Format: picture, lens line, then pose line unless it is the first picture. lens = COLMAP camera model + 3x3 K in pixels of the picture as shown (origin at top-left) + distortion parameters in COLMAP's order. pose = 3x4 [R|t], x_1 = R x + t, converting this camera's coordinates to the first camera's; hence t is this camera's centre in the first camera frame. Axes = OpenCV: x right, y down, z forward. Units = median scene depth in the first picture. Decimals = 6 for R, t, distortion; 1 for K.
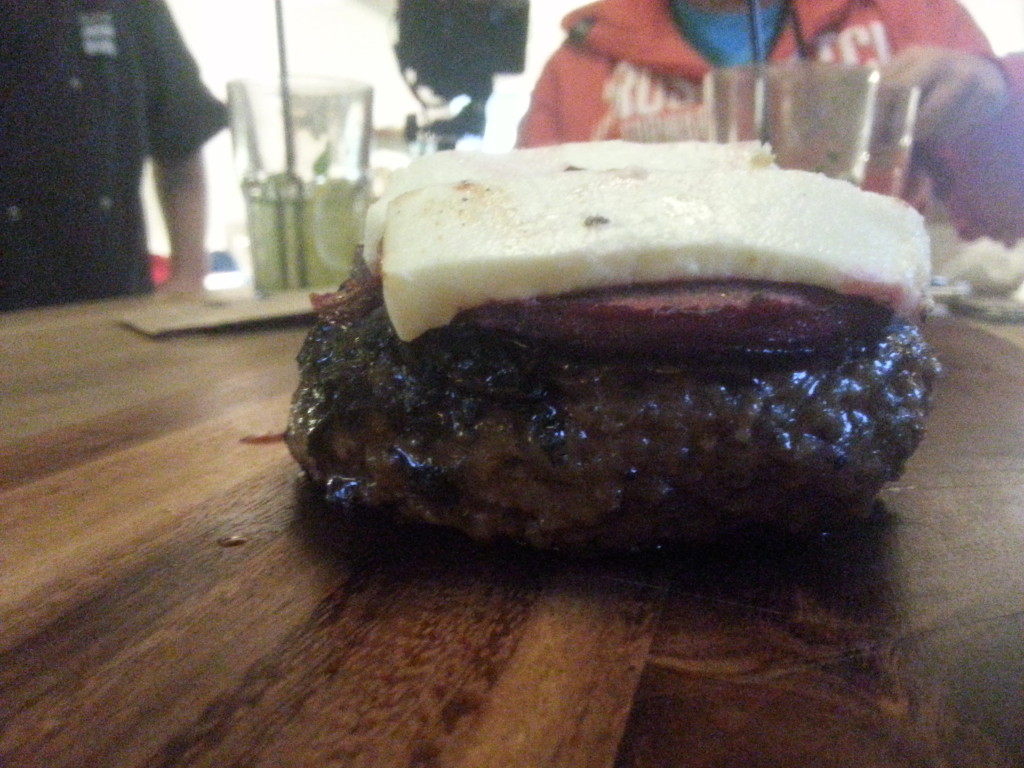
lens RADIAL K [[891.7, 0, 512.0], [0, 891.7, 384.0], [0, 0, 1]] dist [-0.010861, -0.000384]
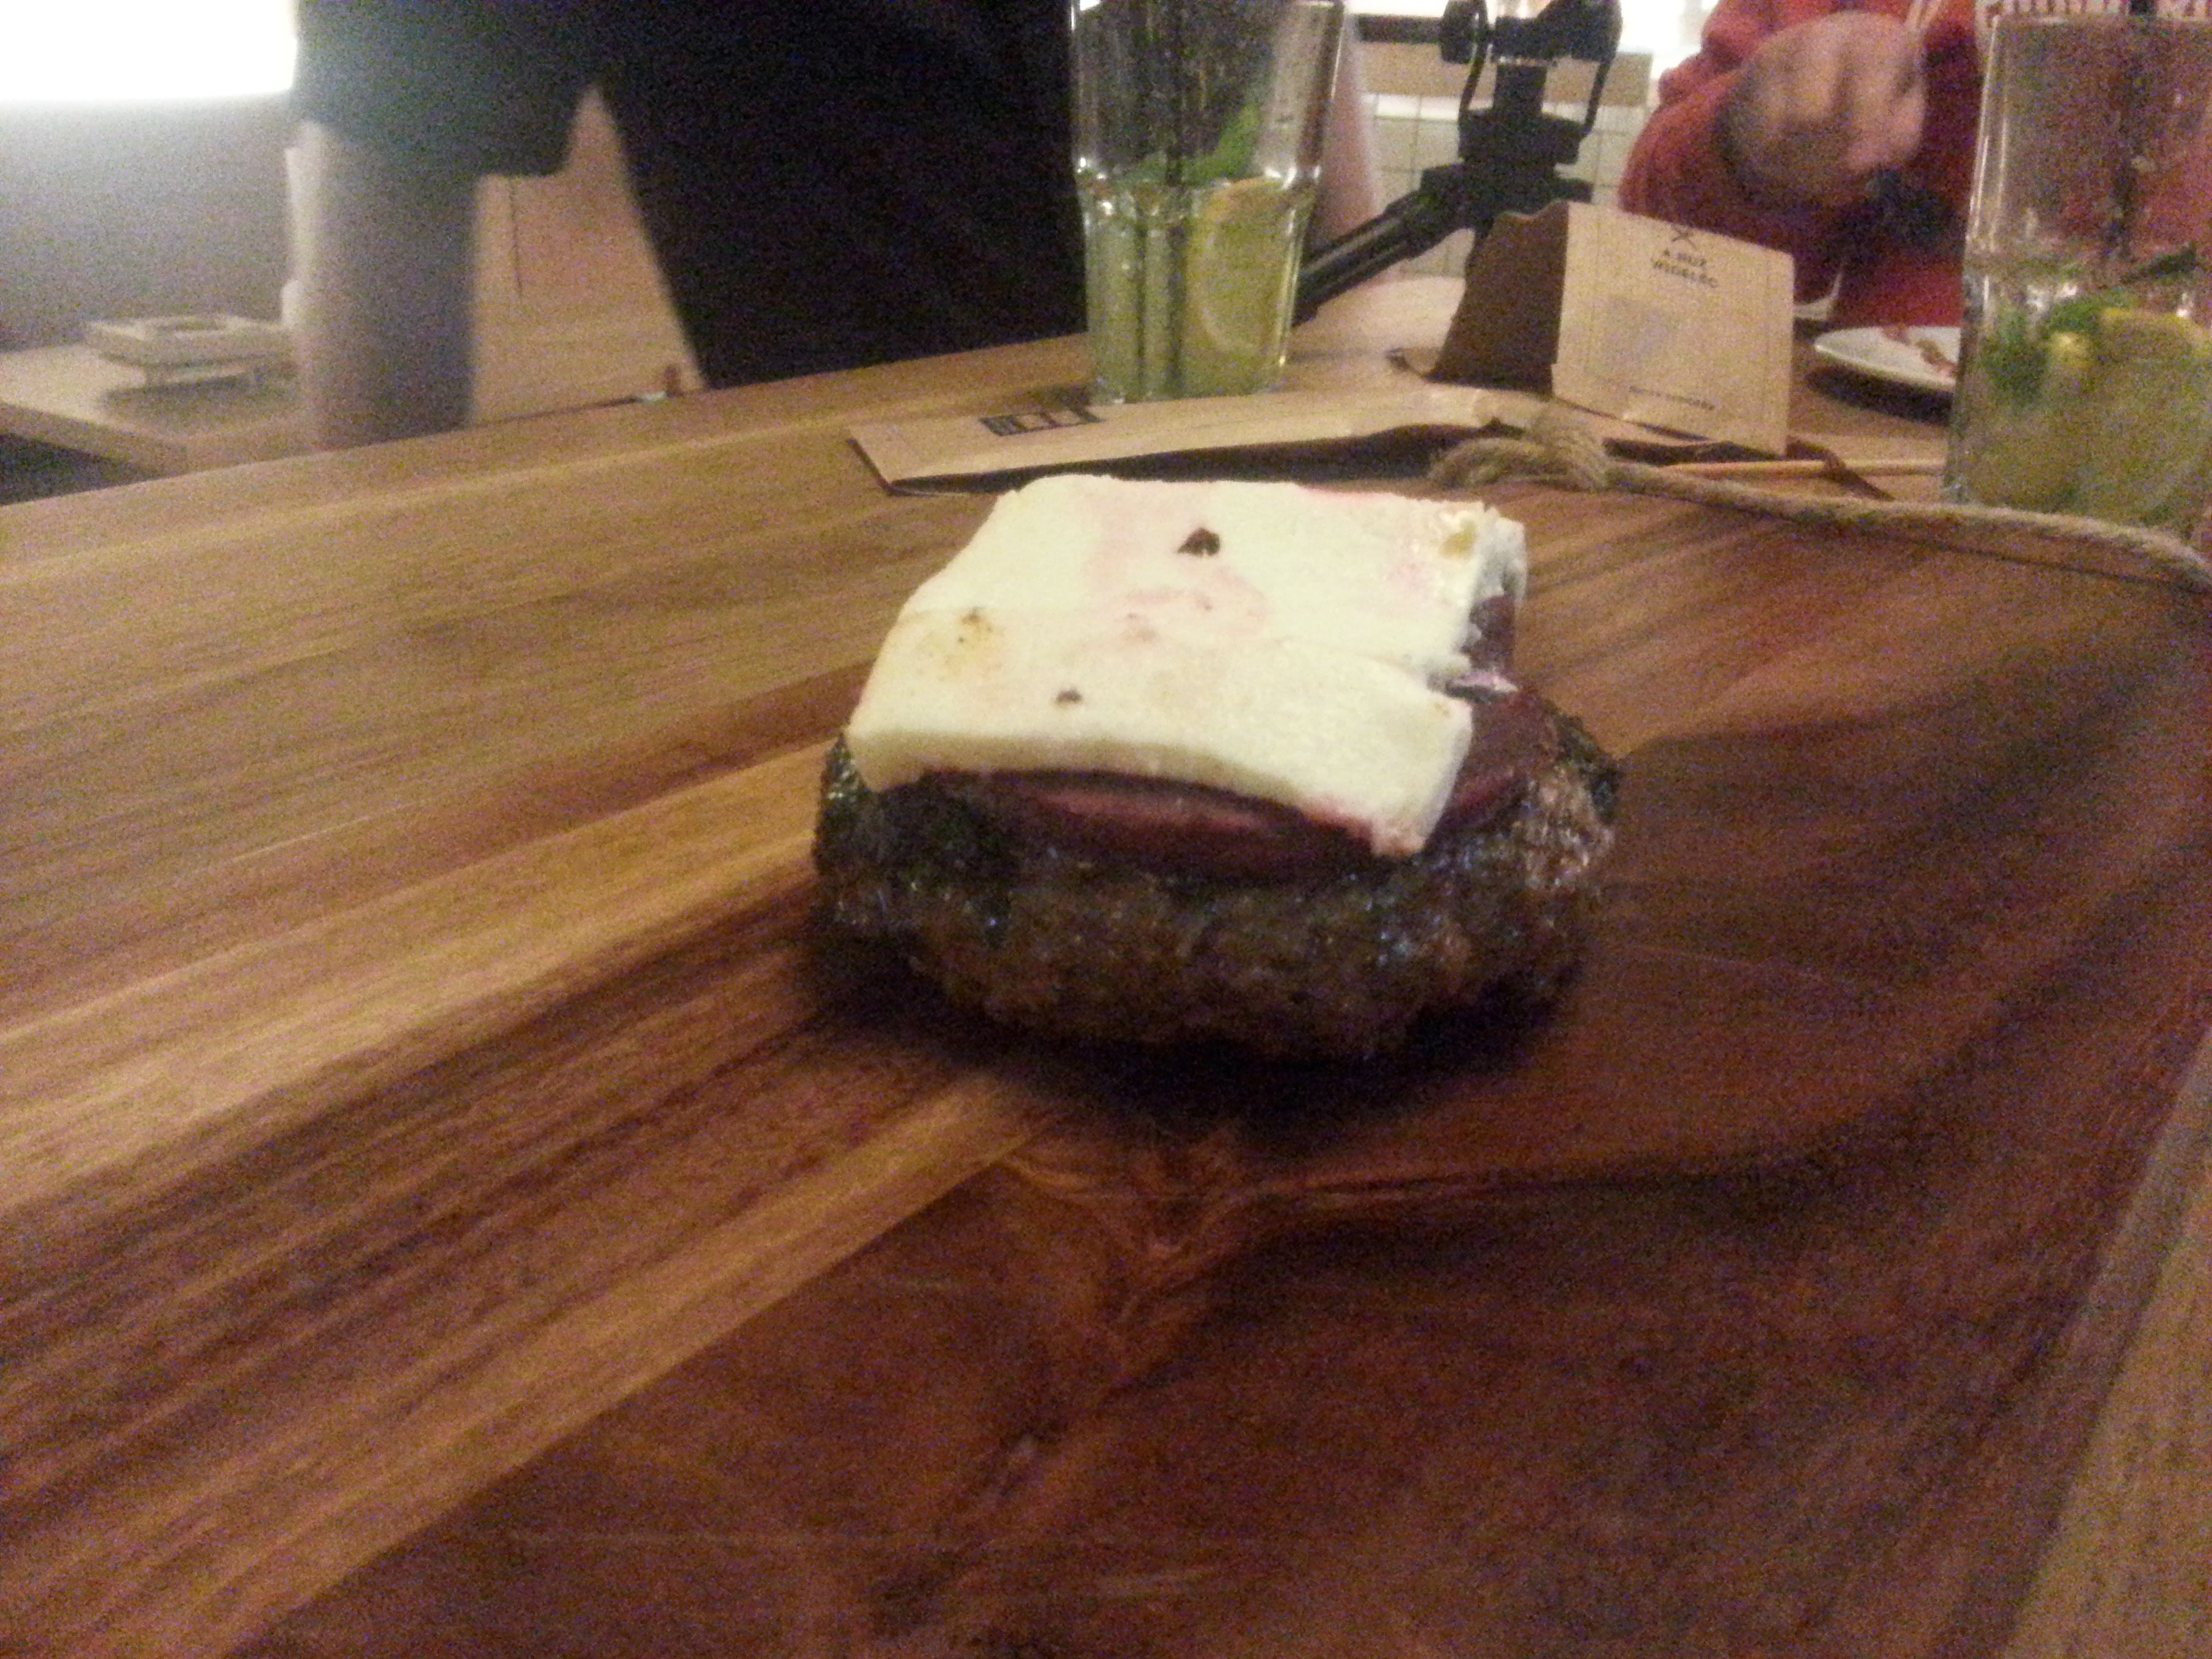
lens RADIAL K [[1926.2, 0, 1106.0], [0, 1926.2, 829.5], [0, 0, 1]] dist [-0.010861, -0.000384]
pose [[0.929876, 0.157573, -0.332418, 0.821645], [-0.084276, 0.970835, 0.224449, -0.504644], [0.358090, -0.180695, 0.916035, -0.830950]]
